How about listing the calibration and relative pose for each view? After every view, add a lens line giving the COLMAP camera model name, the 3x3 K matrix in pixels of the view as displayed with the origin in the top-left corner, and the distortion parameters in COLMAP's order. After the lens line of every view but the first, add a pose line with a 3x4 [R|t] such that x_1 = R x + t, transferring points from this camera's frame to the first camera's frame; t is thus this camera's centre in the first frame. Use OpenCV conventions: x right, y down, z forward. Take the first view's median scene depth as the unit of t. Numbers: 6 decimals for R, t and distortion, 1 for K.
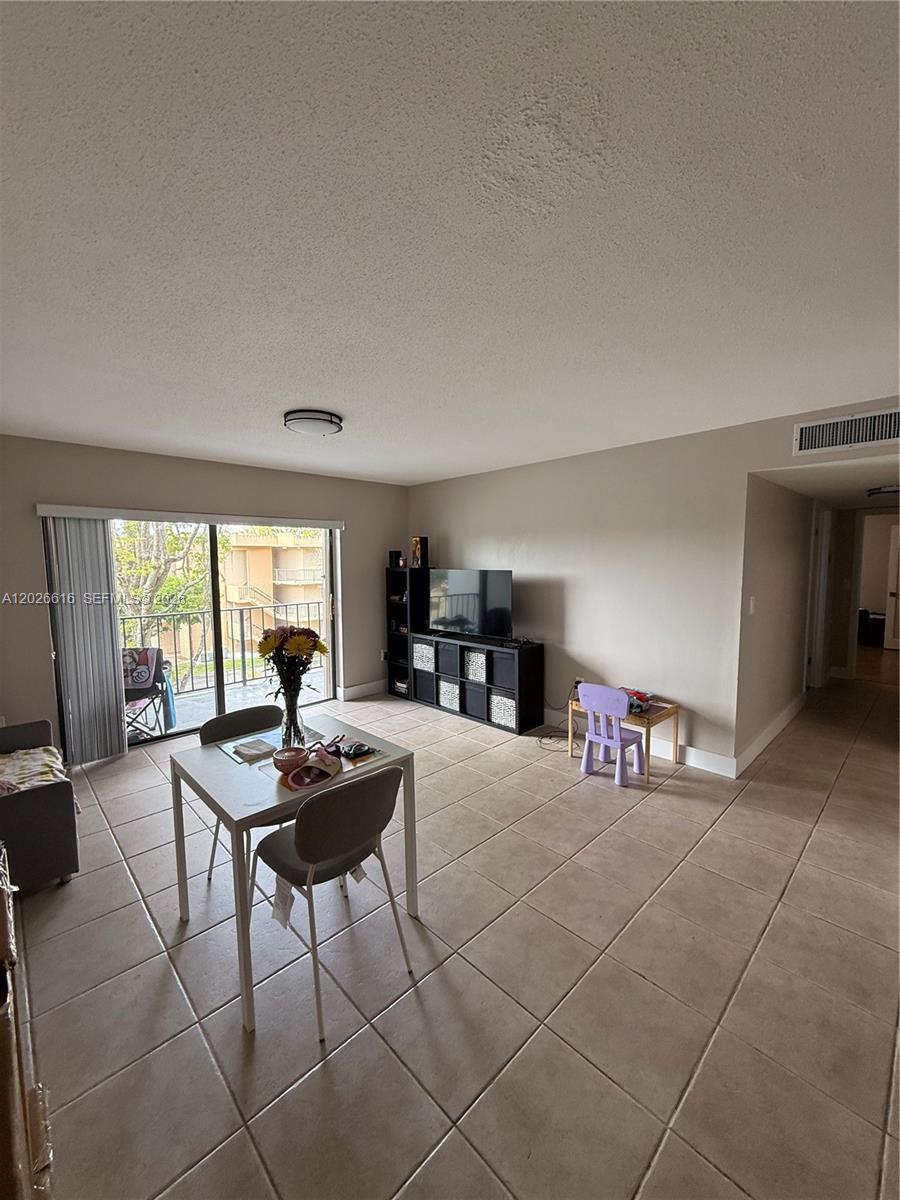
lens RADIAL K [[475.6, 0, 448.4], [0, 475.6, 595.8], [0, 0, 1]] dist [-0.017792, 0.000380]
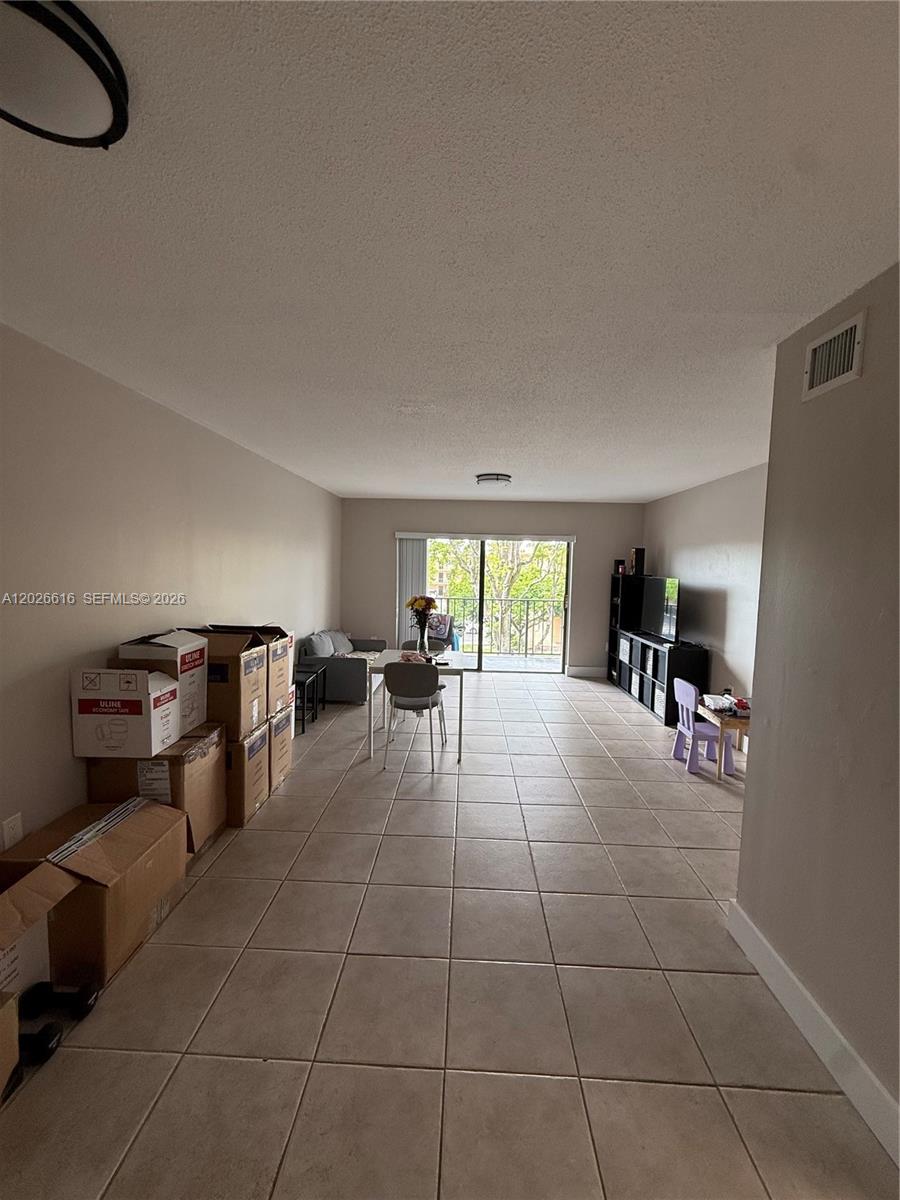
lens RADIAL K [[475.6, 0, 447.4], [0, 475.6, 603.7], [0, 0, 1]] dist [-0.017792, 0.000380]
pose [[0.688748, 0.084834, -0.720021, 0.539773], [-0.082239, 0.995862, 0.038668, 0.004441], [0.720322, 0.032581, 0.692874, -0.151610]]
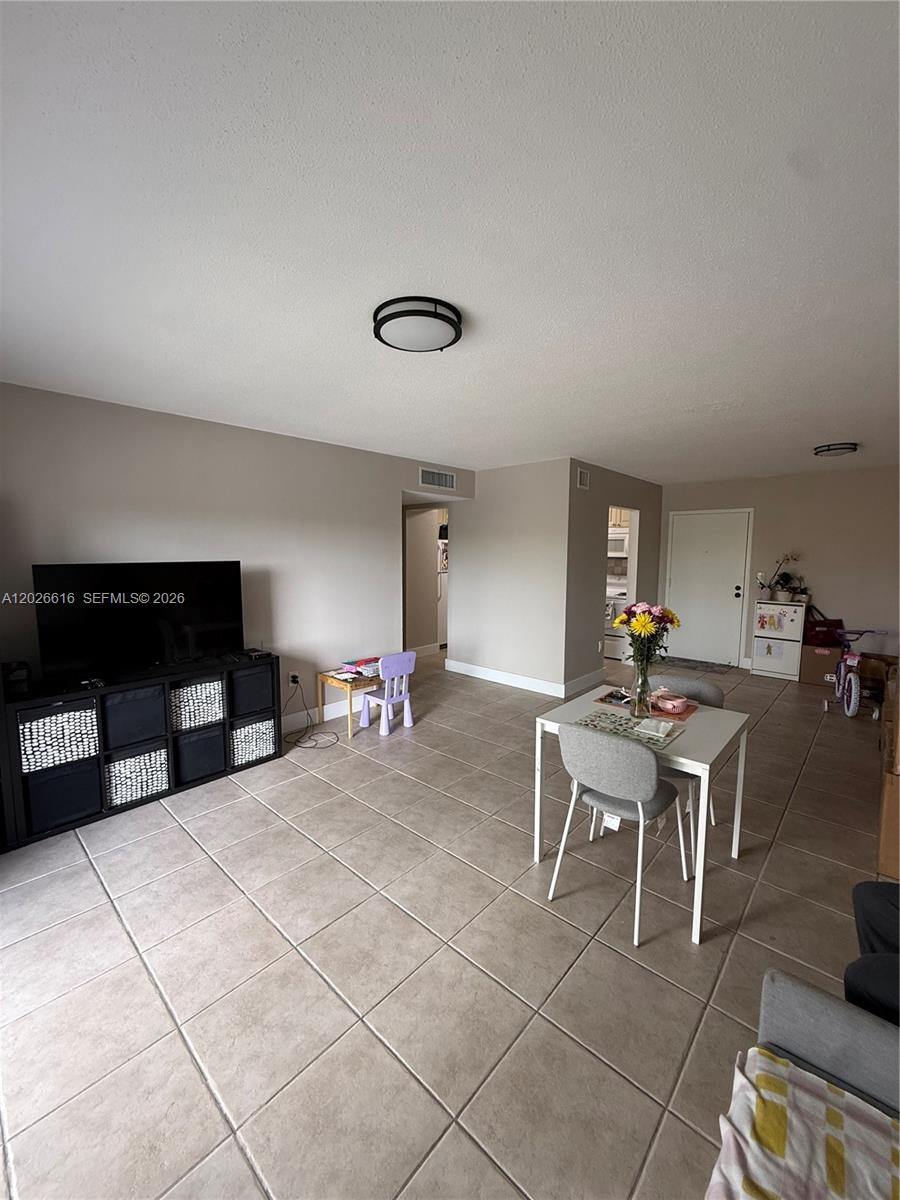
lens RADIAL K [[475.6, 0, 442.8], [0, 475.6, 594.5], [0, 0, 1]] dist [-0.017792, 0.000380]
pose [[-0.063317, -0.076154, 0.995084, -0.622920], [0.081144, 0.993390, 0.081188, -0.031745], [-0.994689, 0.085886, -0.056719, 0.685125]]
